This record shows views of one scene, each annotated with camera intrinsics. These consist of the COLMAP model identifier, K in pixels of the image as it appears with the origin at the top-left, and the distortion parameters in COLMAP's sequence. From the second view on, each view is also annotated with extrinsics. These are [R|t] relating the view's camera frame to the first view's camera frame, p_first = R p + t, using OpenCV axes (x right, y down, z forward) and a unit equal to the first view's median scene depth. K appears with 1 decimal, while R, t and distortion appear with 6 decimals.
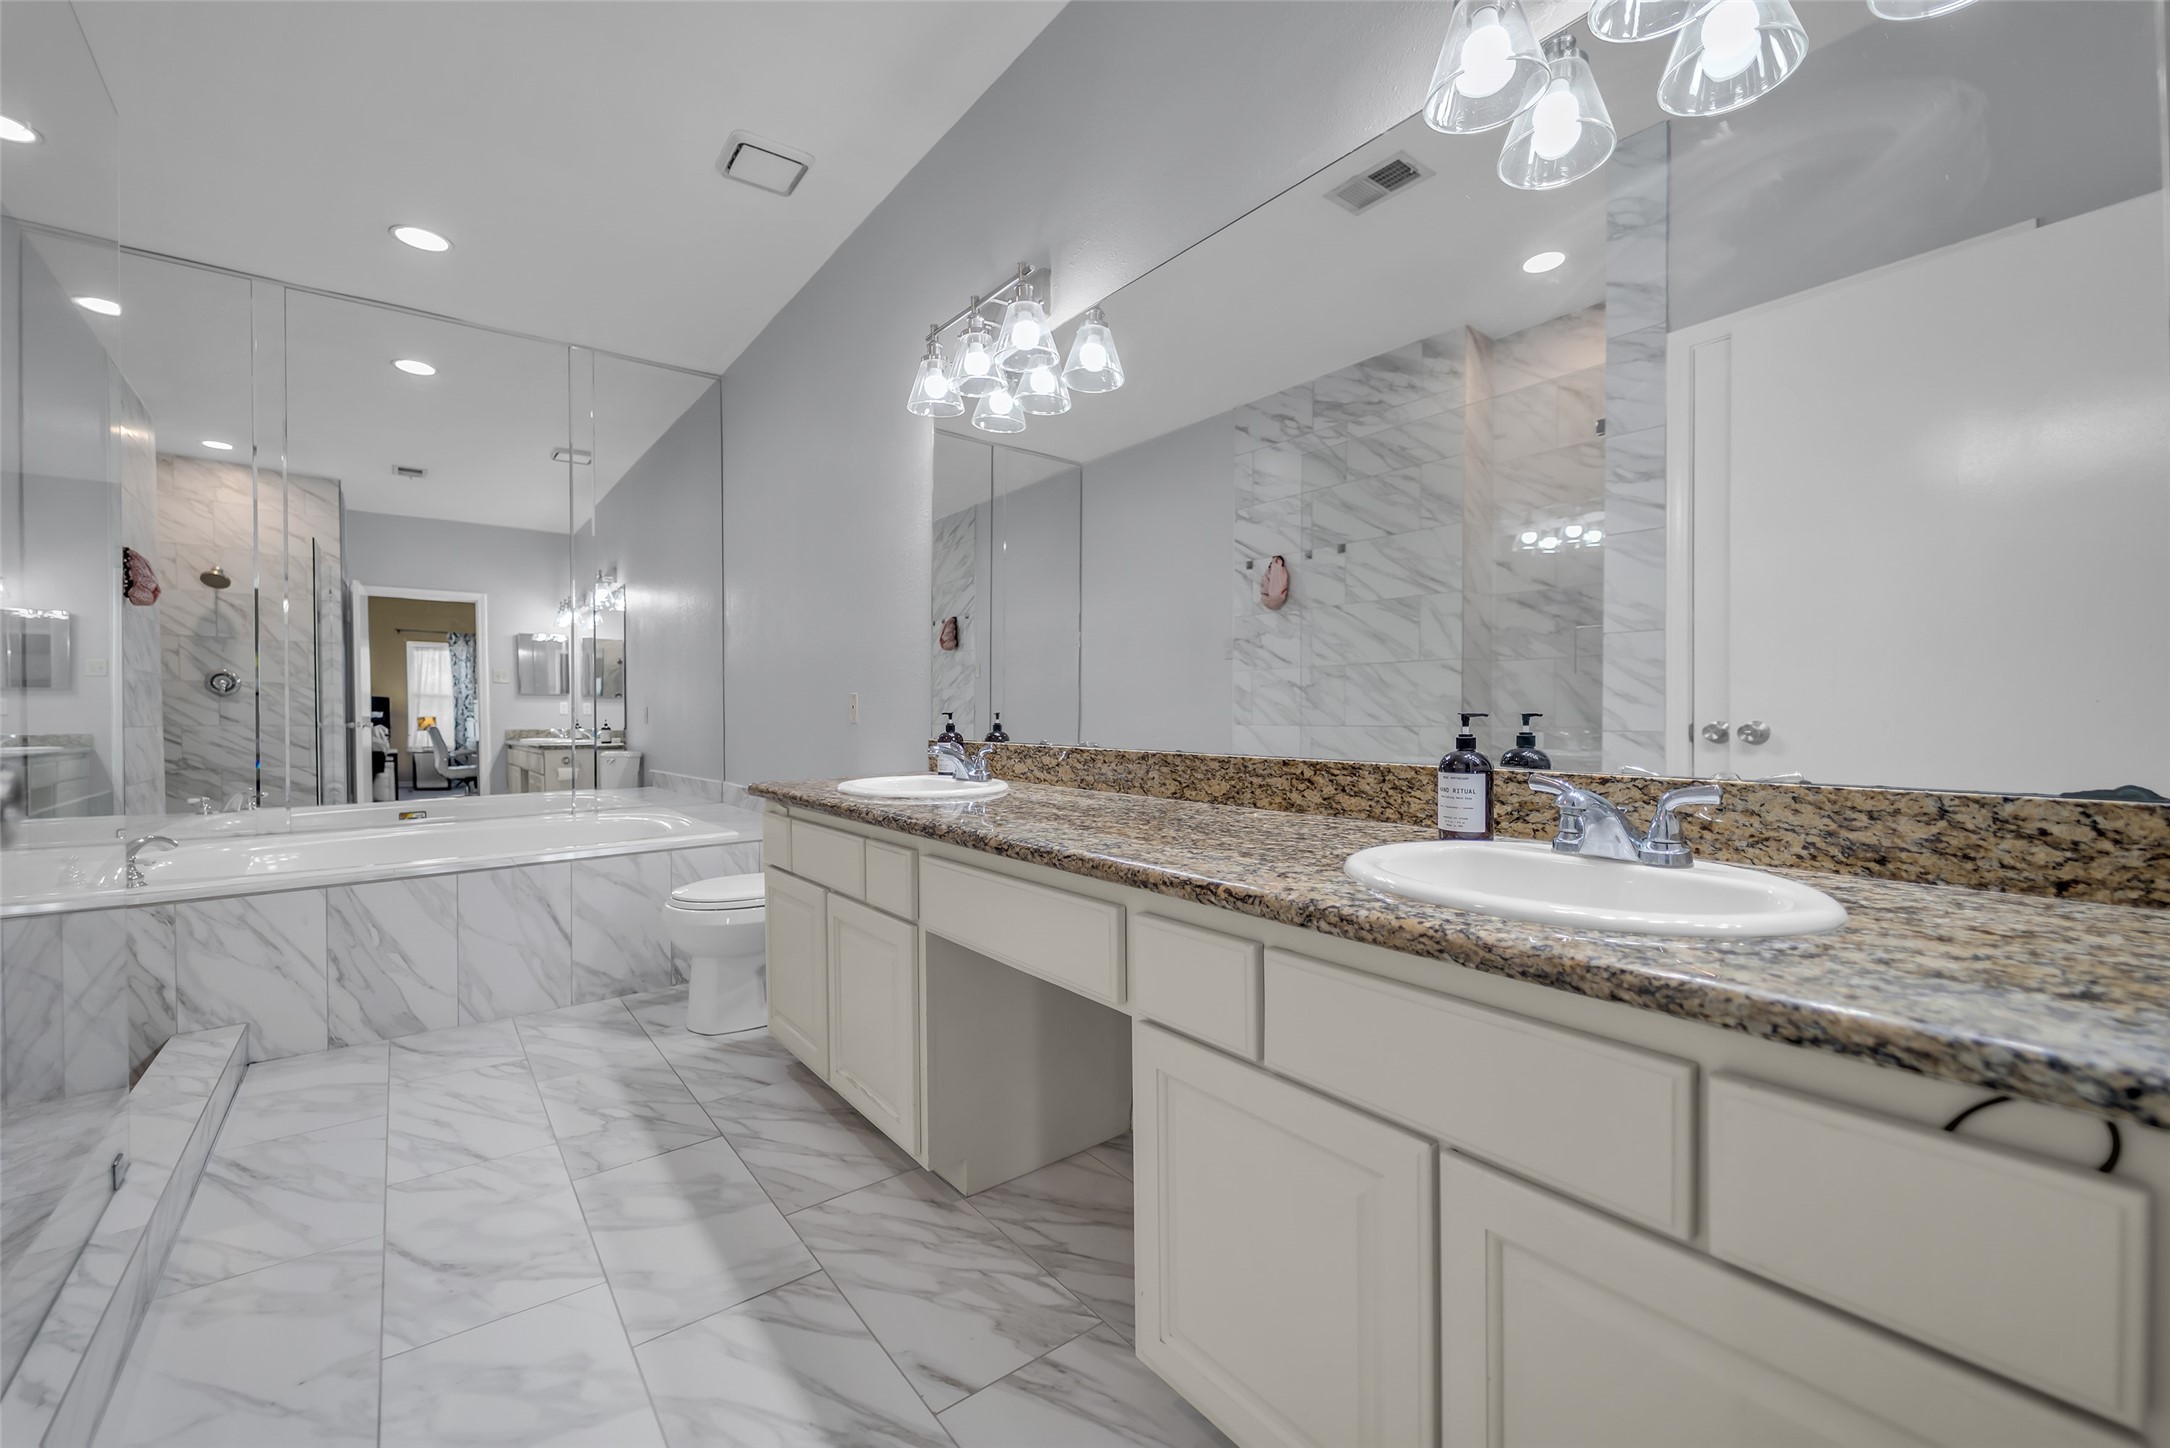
lens RADIAL K [[864.8, 0, 1085.0], [0, 864.8, 724.0], [0, 0, 1]] dist [0.017687, 0.000111]
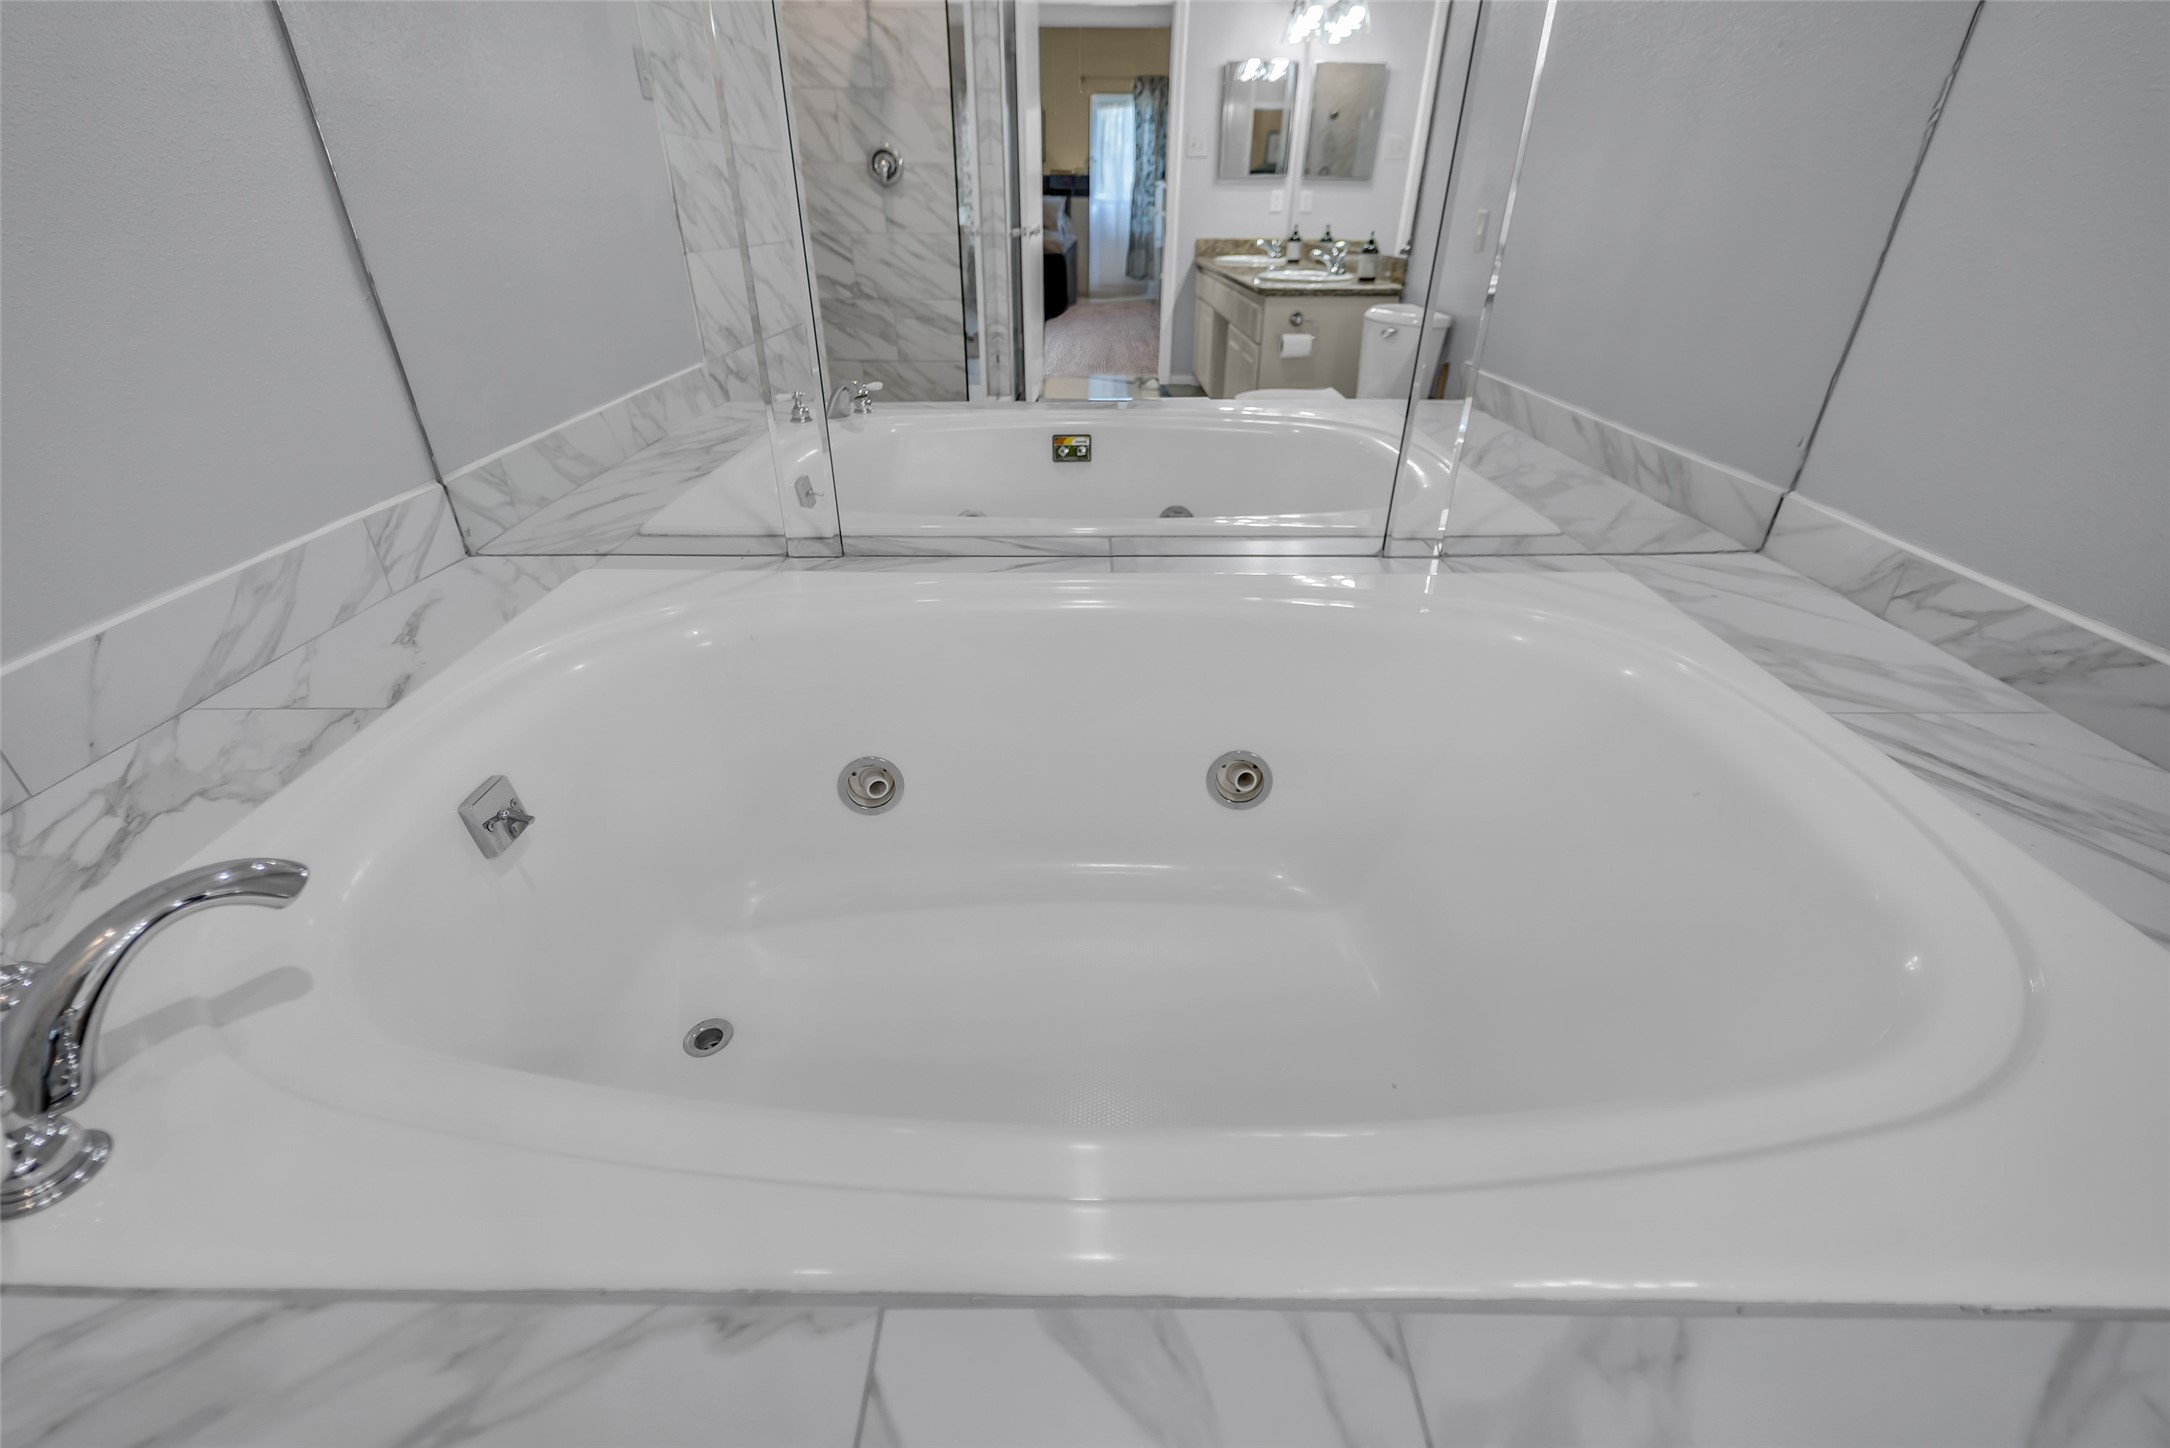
lens RADIAL K [[864.8, 0, 1085.0], [0, 864.8, 724.0], [0, 0, 1]] dist [0.017687, 0.000111]
pose [[0.777053, 0.318680, -0.542800, -0.308344], [-0.000462, 0.862649, 0.505803, -0.012703], [0.629435, -0.392785, 0.670471, 0.436389]]
